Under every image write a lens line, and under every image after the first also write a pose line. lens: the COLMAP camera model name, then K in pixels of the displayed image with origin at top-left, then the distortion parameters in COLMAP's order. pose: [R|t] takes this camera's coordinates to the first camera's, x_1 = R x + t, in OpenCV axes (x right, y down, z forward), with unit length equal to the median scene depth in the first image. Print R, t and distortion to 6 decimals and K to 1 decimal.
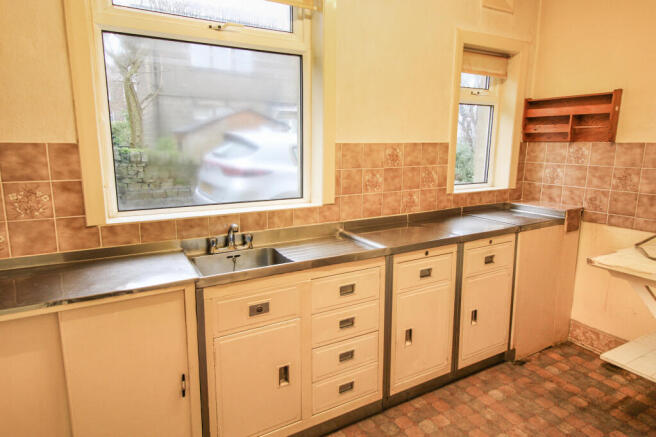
lens RADIAL K [[402.8, 0, 331.4], [0, 402.8, 205.3], [0, 0, 1]] dist [0.001165, -0.000040]
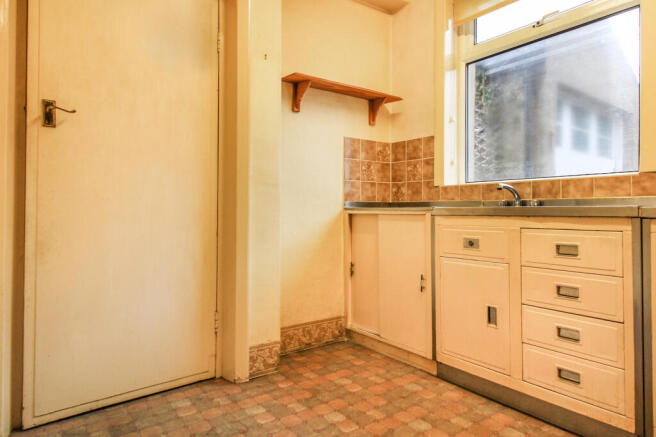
lens RADIAL K [[402.8, 0, 331.4], [0, 402.8, 205.3], [0, 0, 1]] dist [0.001165, -0.000040]
pose [[0.099116, -0.024376, -0.994777, 0.962352], [-0.164742, 0.985502, -0.040563, 0.263543], [0.981344, 0.167902, 0.093664, 0.466072]]
